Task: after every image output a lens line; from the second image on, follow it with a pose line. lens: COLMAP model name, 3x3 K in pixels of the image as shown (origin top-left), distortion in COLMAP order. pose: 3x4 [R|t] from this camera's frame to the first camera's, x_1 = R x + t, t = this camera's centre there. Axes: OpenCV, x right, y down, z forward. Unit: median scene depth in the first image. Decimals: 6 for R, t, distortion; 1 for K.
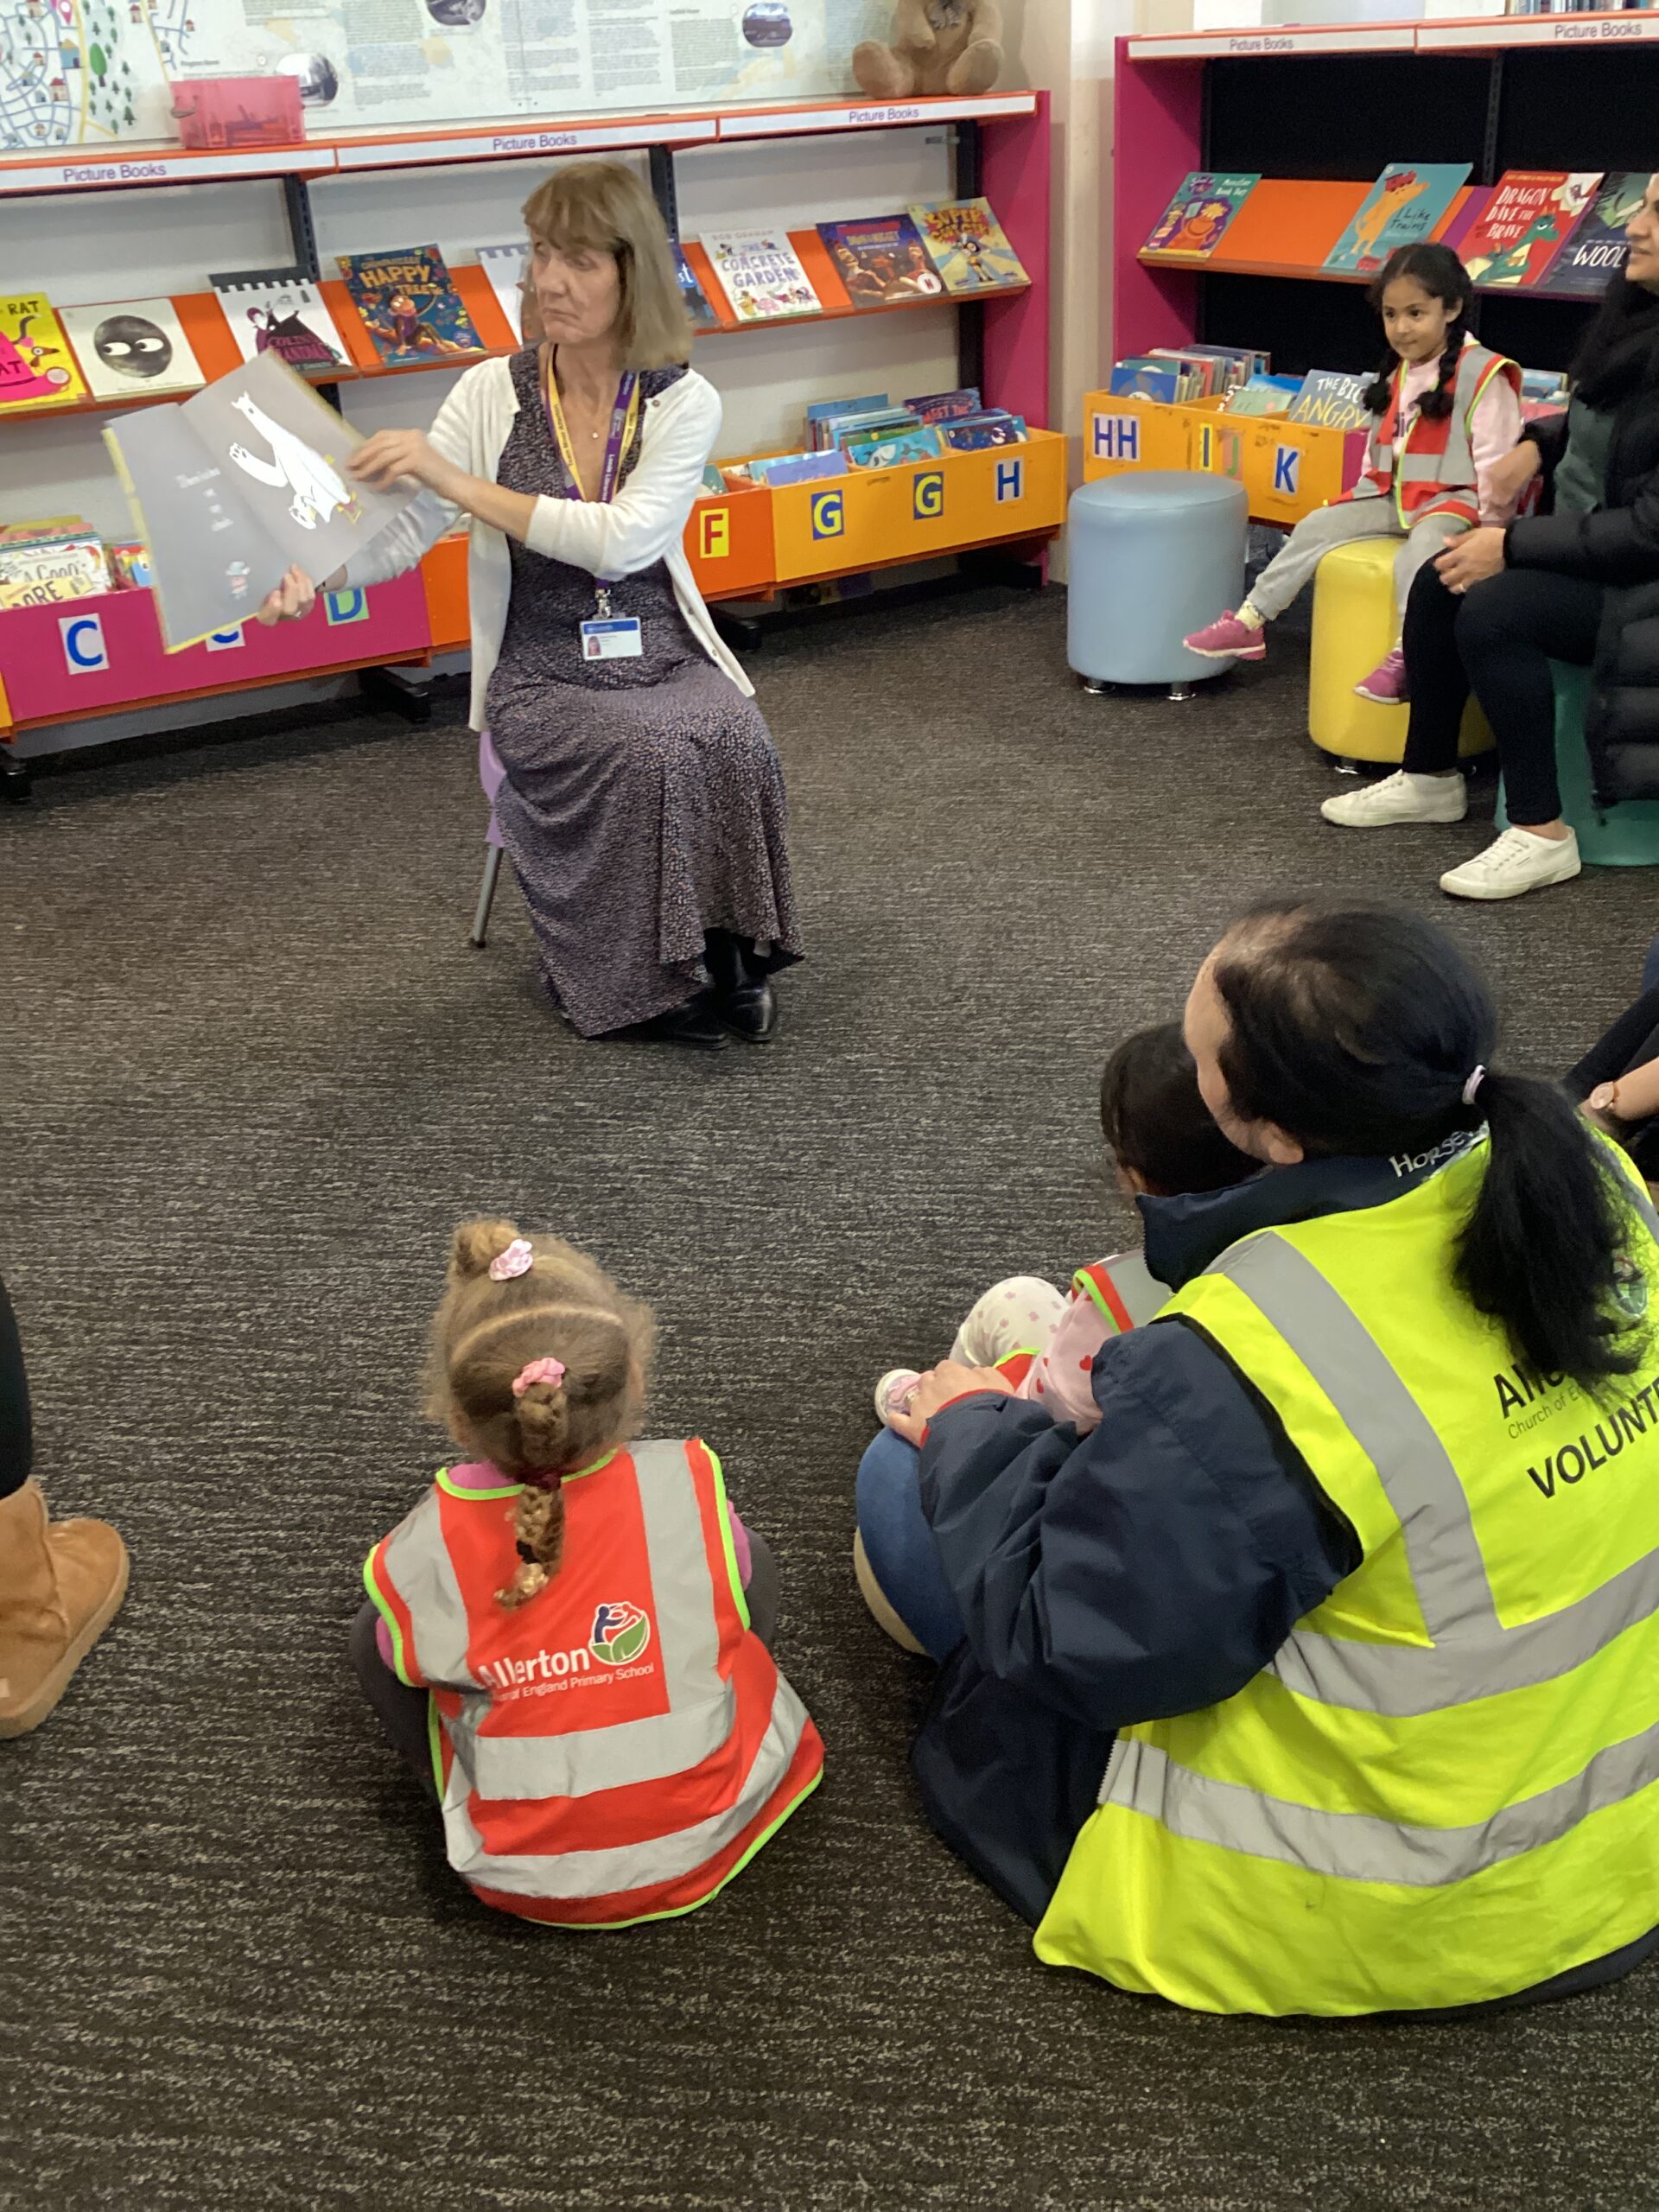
lens RADIAL K [[2026.1, 0, 840.8], [0, 2026.1, 1105.7], [0, 0, 1]] dist [0.100635, -0.198794]
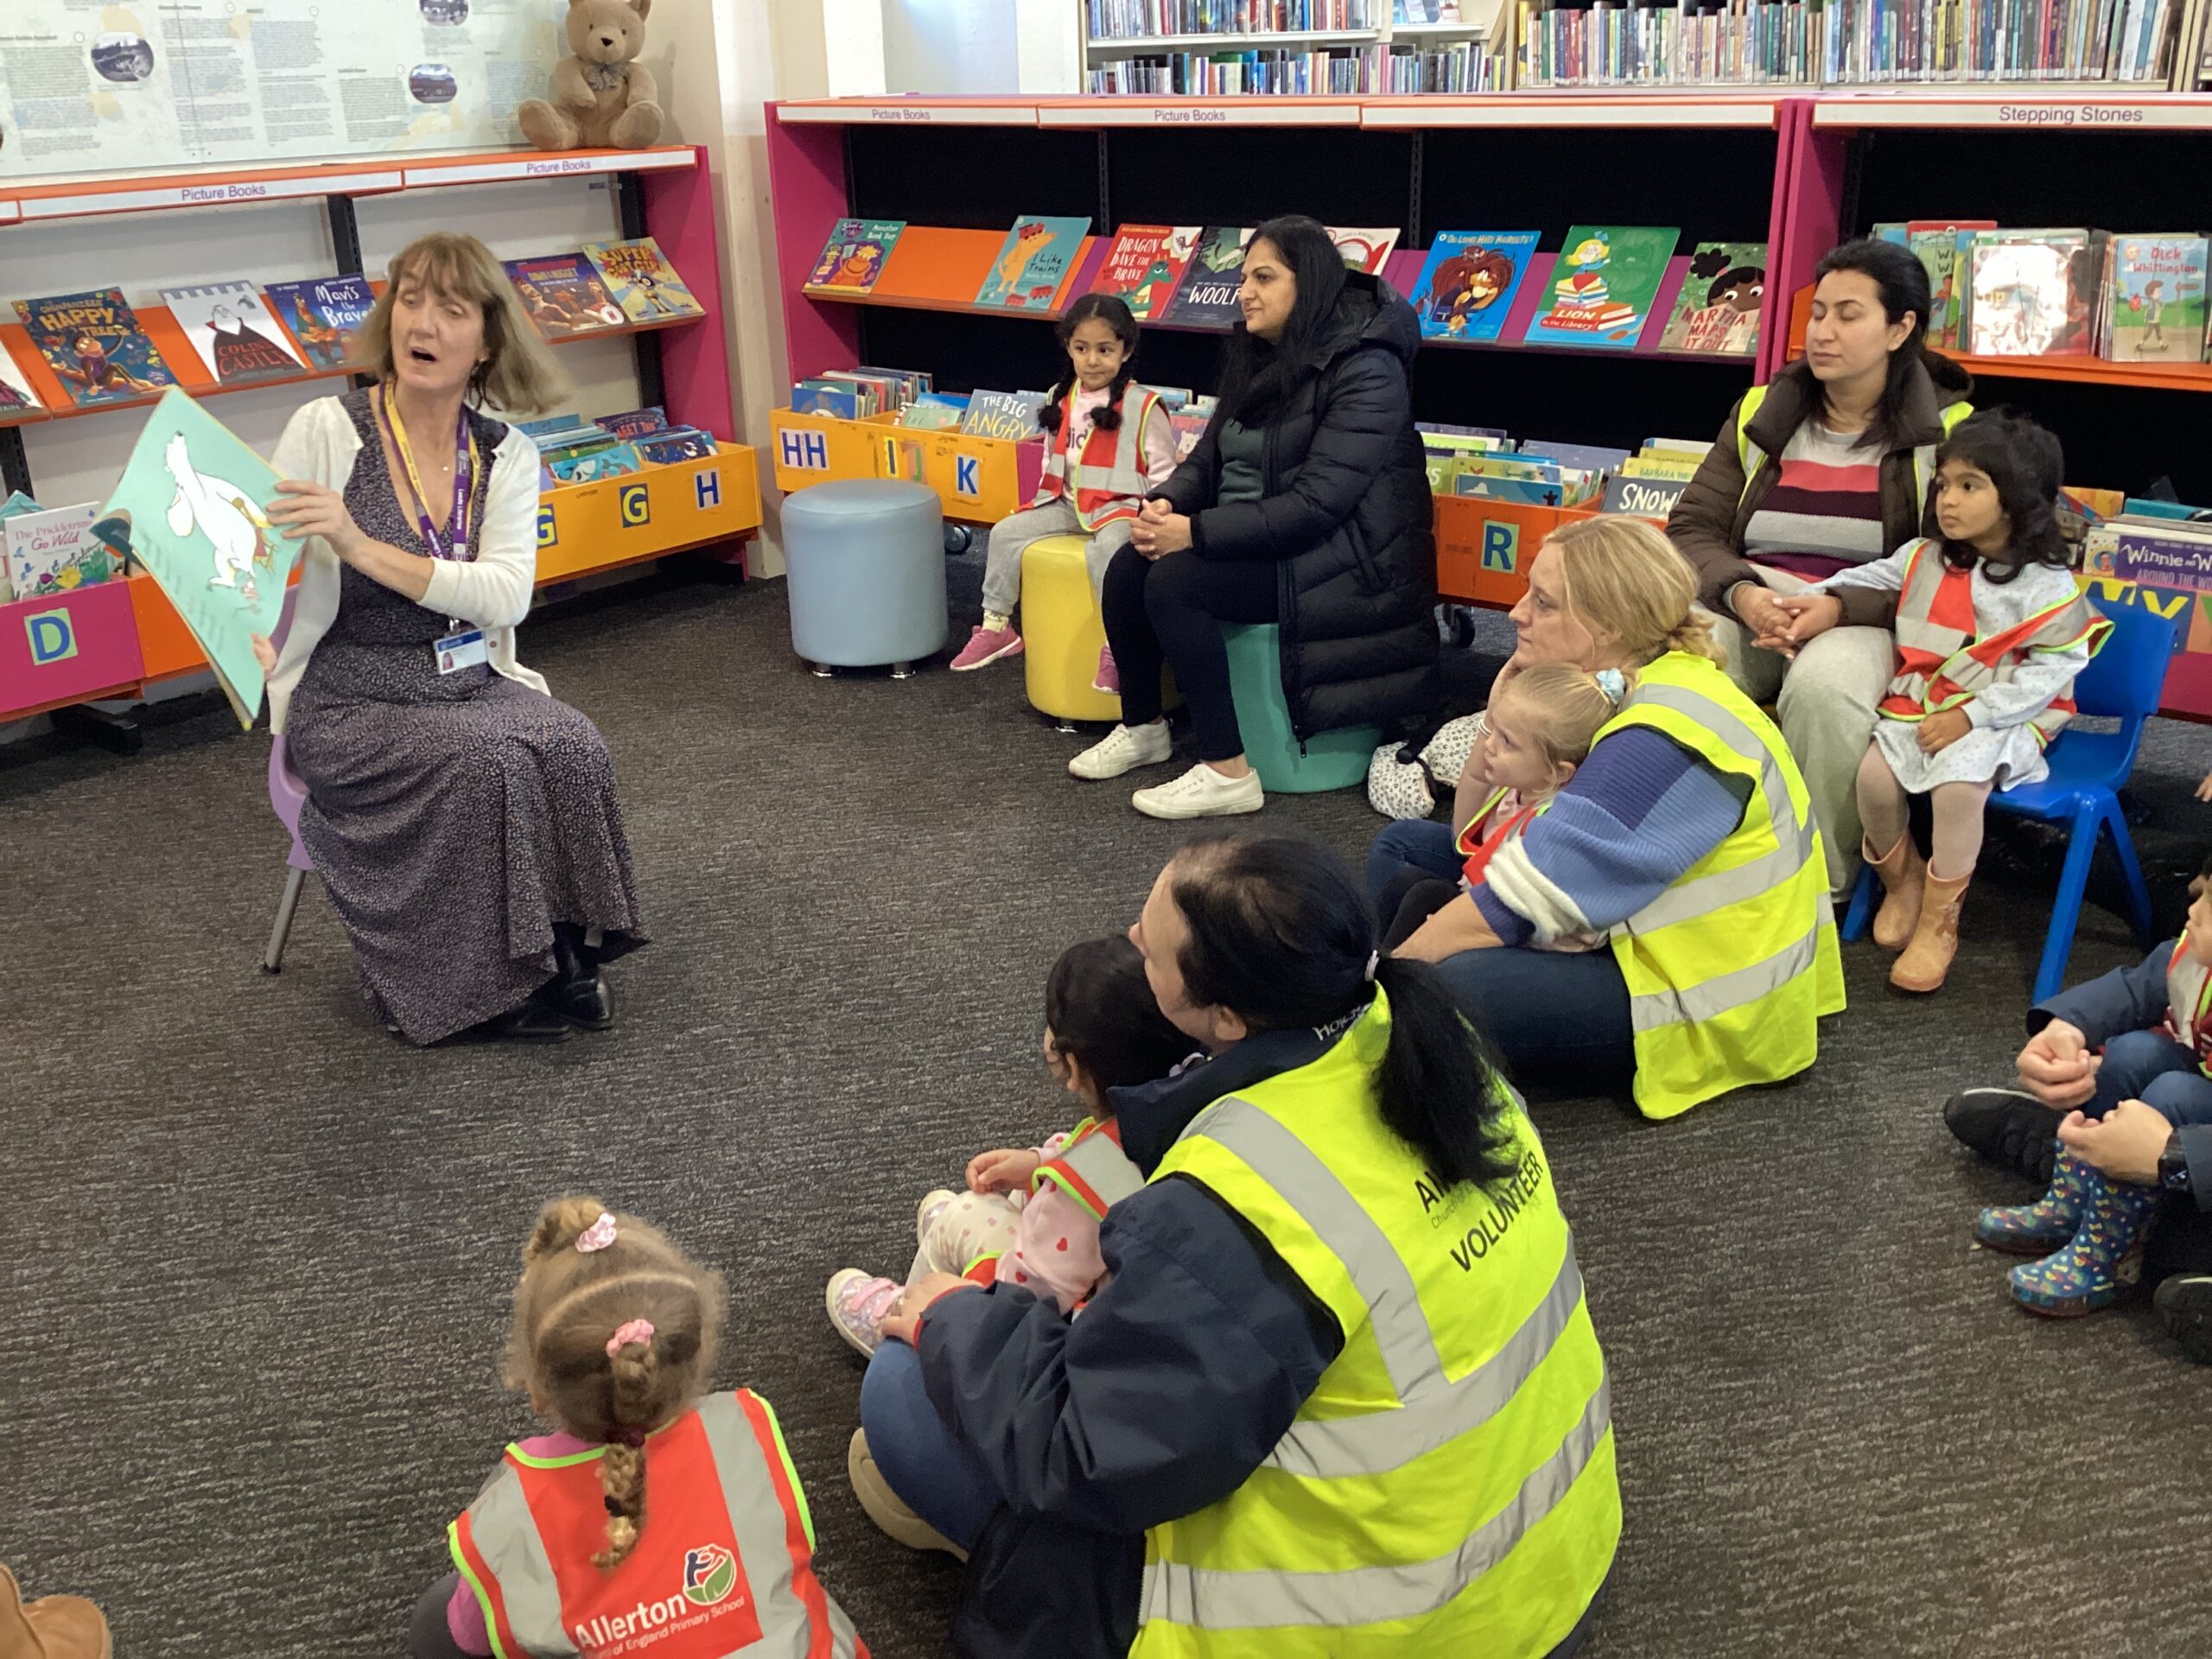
lens RADIAL K [[1999.4, 0, 1137.5], [0, 1999.4, 836.8], [0, 0, 1]] dist [0.074498, -0.147784]
pose [[0.940591, -0.096437, 0.325558, -0.077675], [0.132237, 0.987157, -0.089638, 0.000194], [-0.312732, 0.127364, 0.941263, -0.052811]]
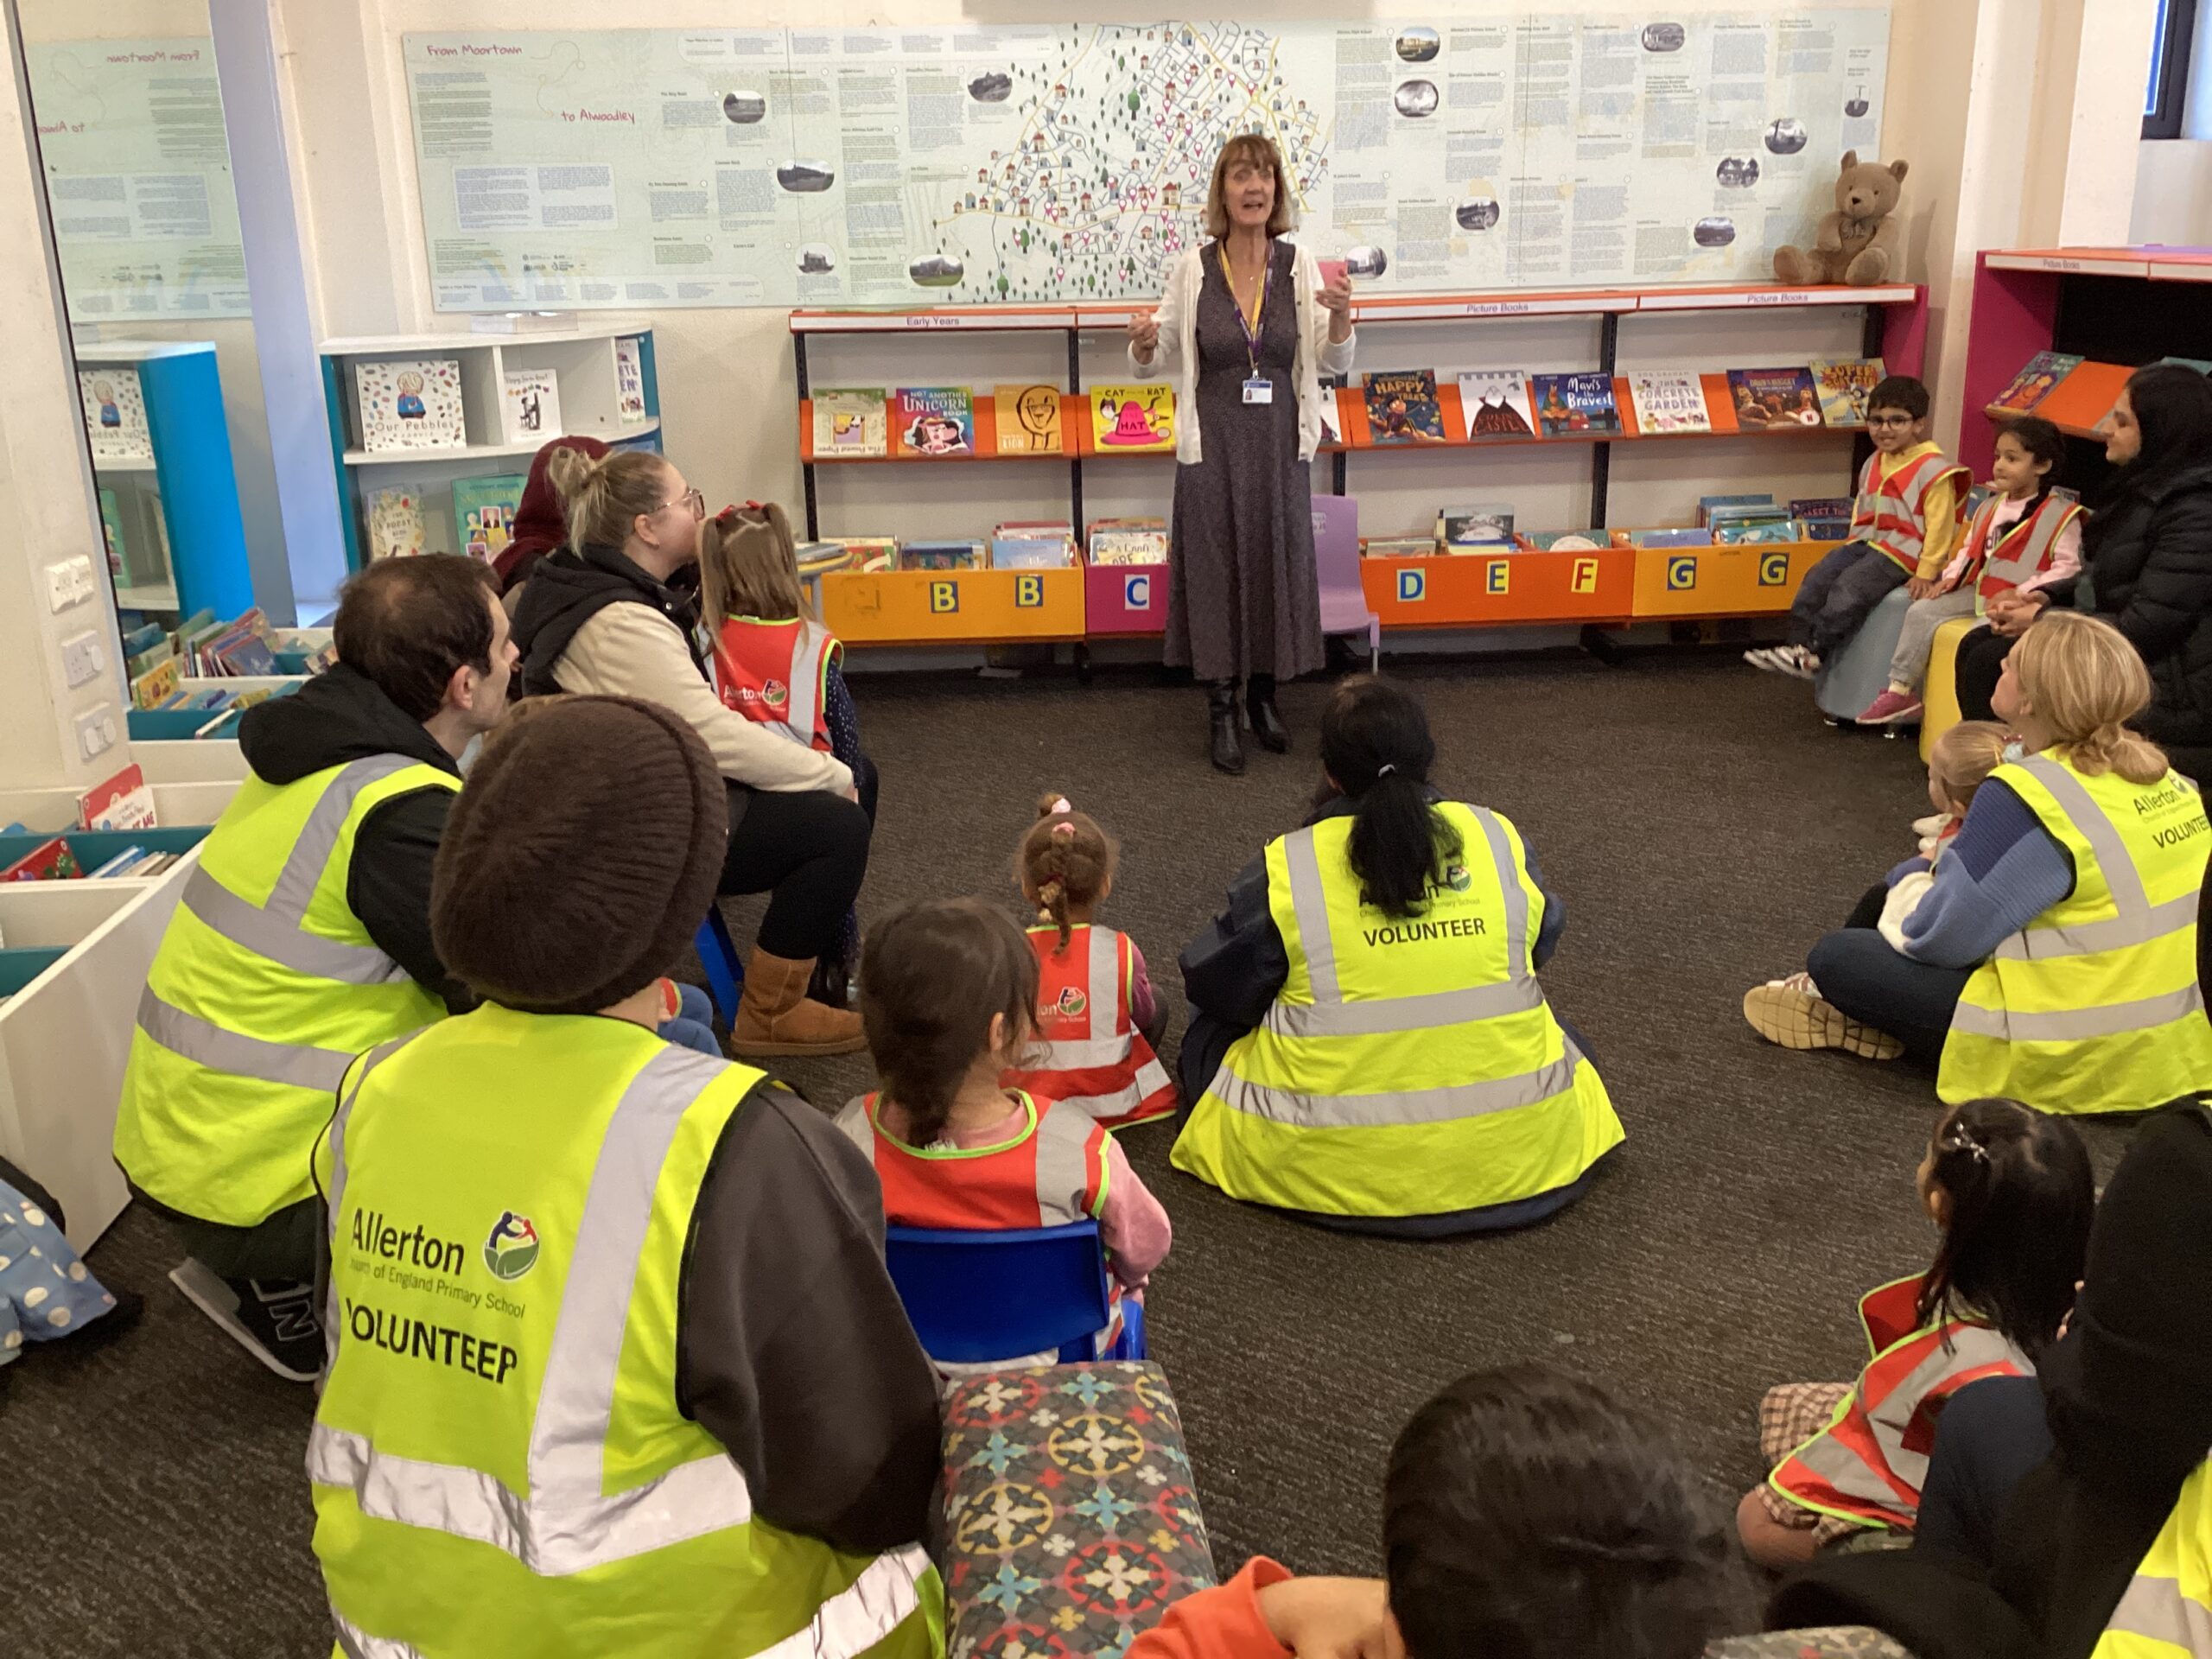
lens RADIAL K [[2012.5, 0, 1079.6], [0, 2012.5, 853.6], [0, 0, 1]] dist [0.109094, -0.247925]
pose [[0.864711, 0.177928, -0.469699, 0.344792], [-0.246181, 0.965260, -0.087563, 0.114173], [0.437802, 0.191348, 0.878473, -0.346137]]
